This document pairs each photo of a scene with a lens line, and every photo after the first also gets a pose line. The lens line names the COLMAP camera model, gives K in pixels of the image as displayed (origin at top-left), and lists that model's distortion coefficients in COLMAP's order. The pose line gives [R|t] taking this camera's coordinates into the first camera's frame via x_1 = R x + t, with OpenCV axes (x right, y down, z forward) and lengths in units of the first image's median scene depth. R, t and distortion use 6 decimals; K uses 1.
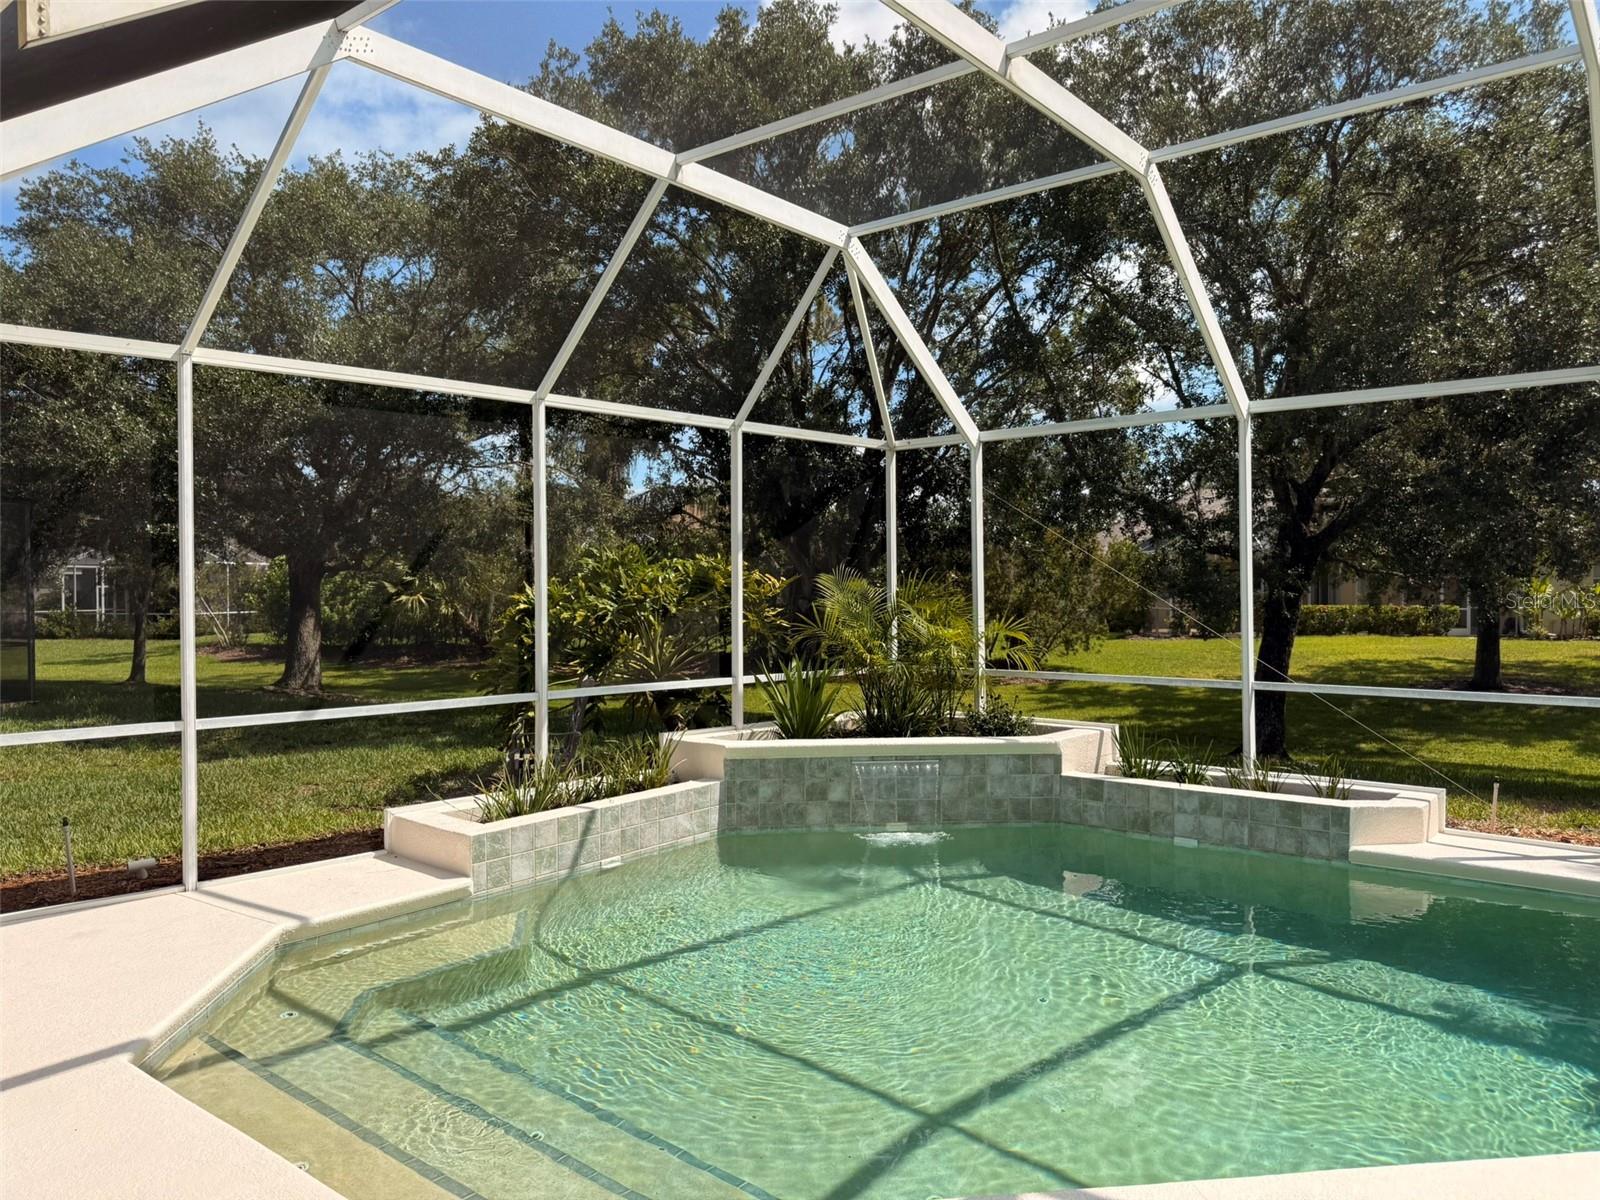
lens RADIAL K [[1112.4, 0, 800.0], [0, 1112.4, 600.0], [0, 0, 1]] dist [0.152825, -0.319312]
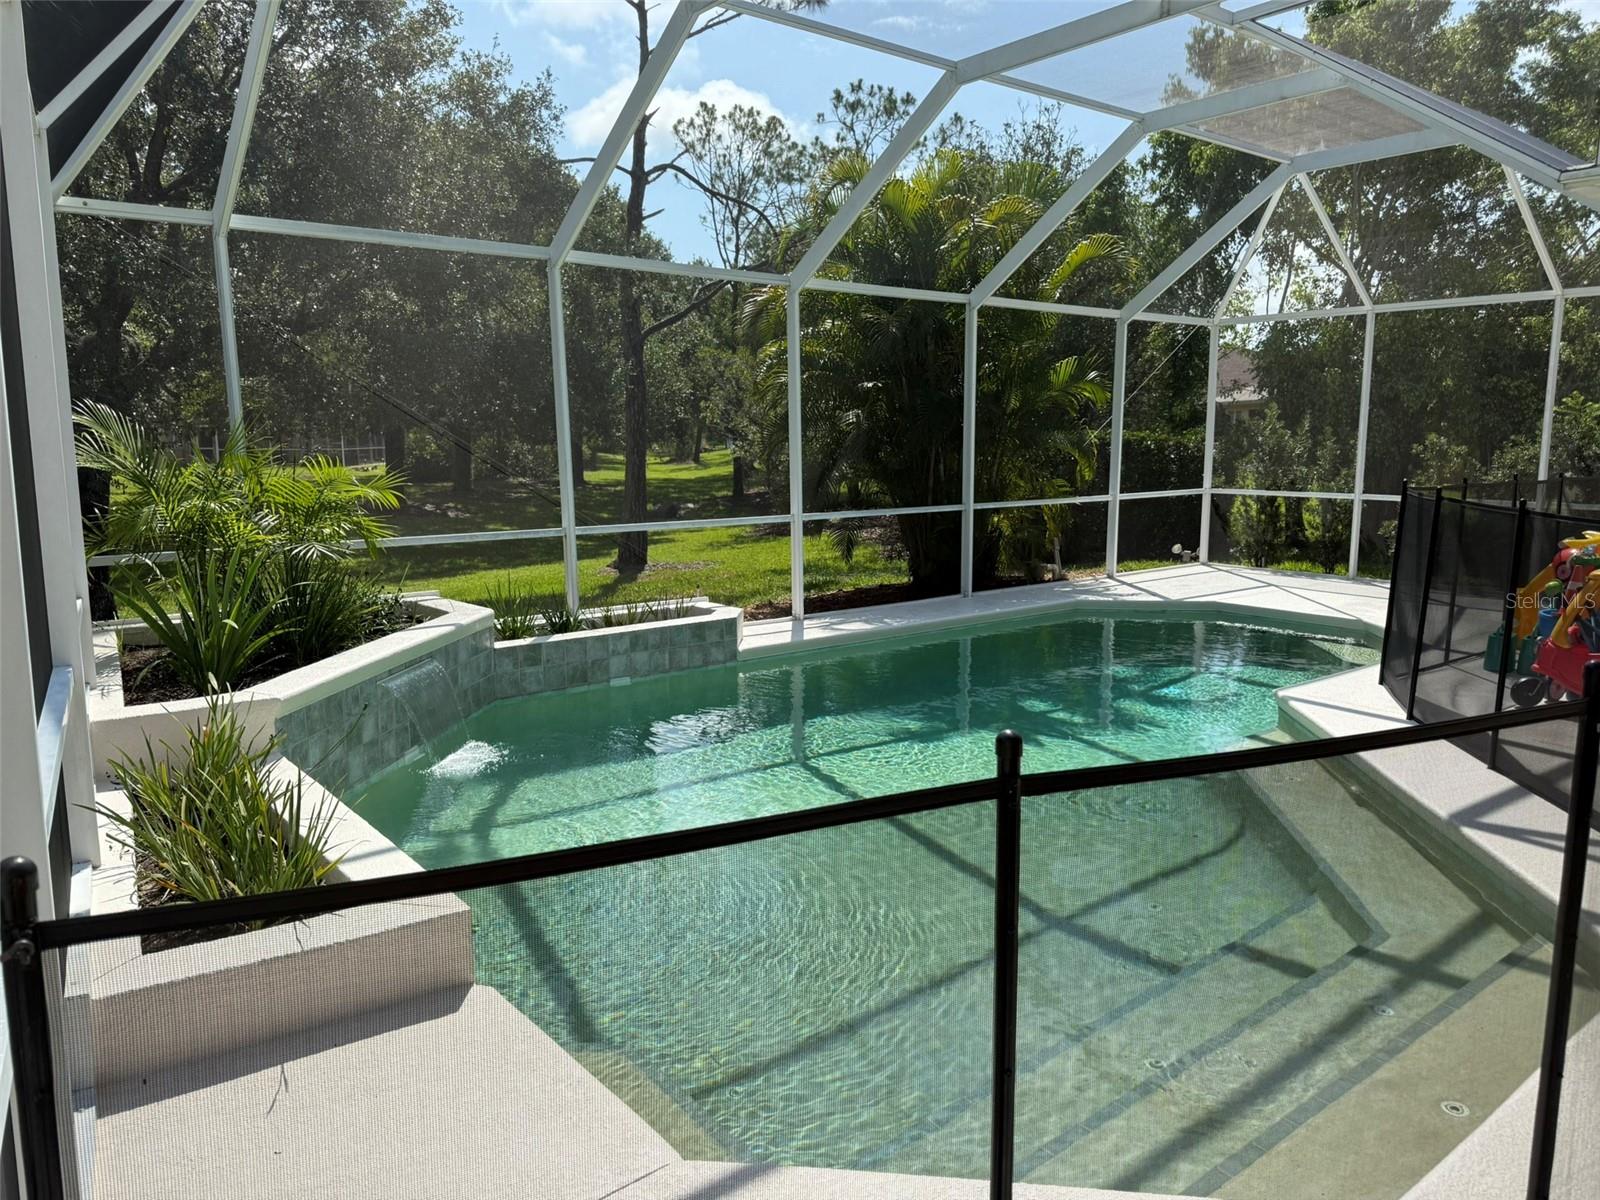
lens RADIAL K [[1112.4, 0, 800.0], [0, 1112.4, 600.0], [0, 0, 1]] dist [0.152825, -0.319312]
pose [[0.218462, -0.140773, 0.965638, -0.618028], [0.012722, 0.989867, 0.141427, -0.006378], [-0.975763, -0.018612, 0.218039, 0.611138]]
